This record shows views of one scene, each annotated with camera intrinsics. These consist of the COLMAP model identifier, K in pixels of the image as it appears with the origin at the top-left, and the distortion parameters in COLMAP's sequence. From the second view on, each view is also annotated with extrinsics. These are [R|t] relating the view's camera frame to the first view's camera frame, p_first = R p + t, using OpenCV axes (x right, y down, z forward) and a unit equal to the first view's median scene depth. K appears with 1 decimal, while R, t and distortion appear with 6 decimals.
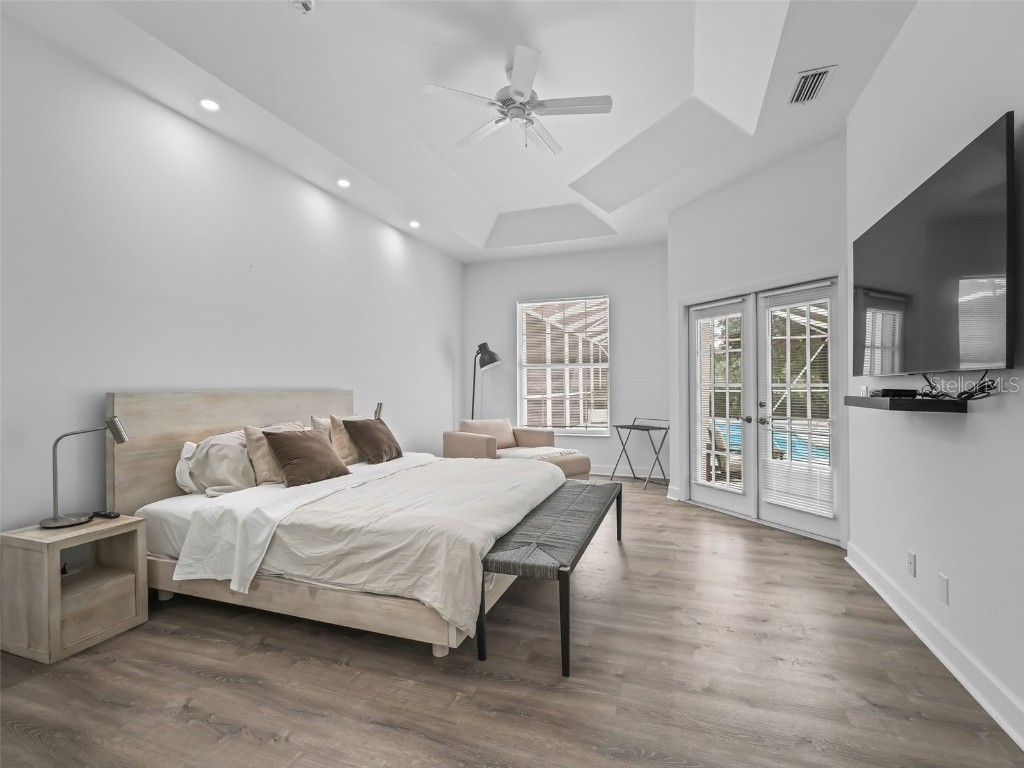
lens RADIAL K [[474.5, 0, 513.0], [0, 474.5, 386.9], [0, 0, 1]] dist [0.001532, 0.000279]
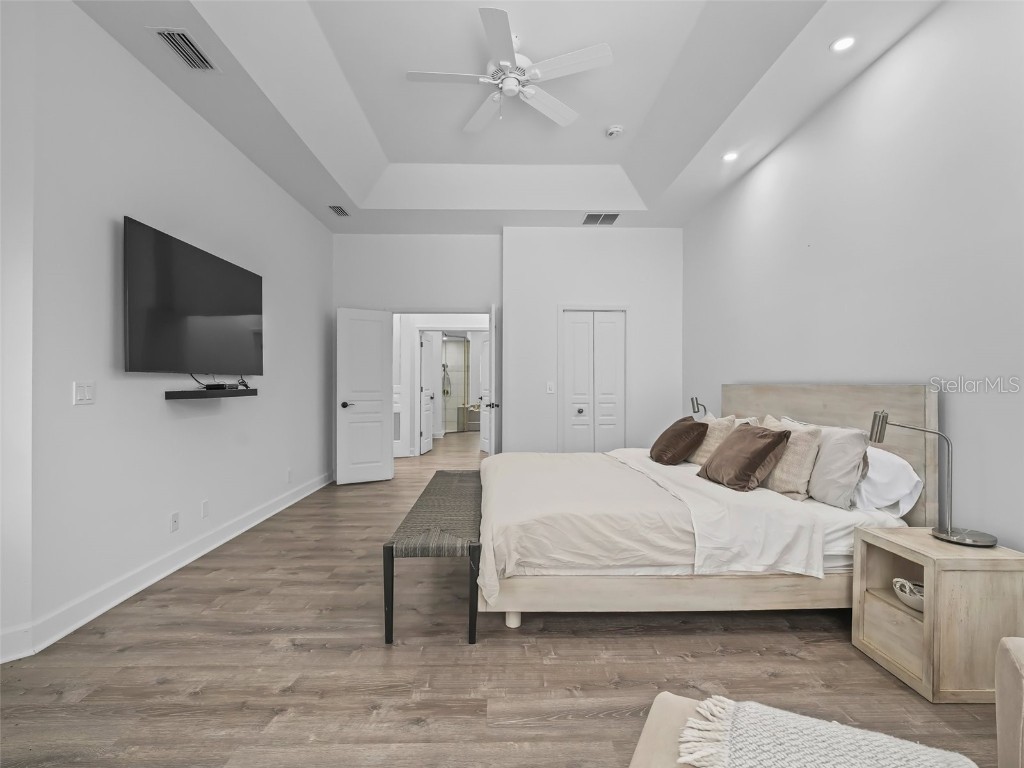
lens RADIAL K [[474.5, 0, 511.2], [0, 474.5, 384.0], [0, 0, 1]] dist [0.001532, 0.000279]
pose [[-0.930737, 0.007043, -0.365621, 0.313138], [0.007464, 0.999972, 0.000262, 0.003452], [0.365613, -0.002486, -0.930764, 1.700632]]
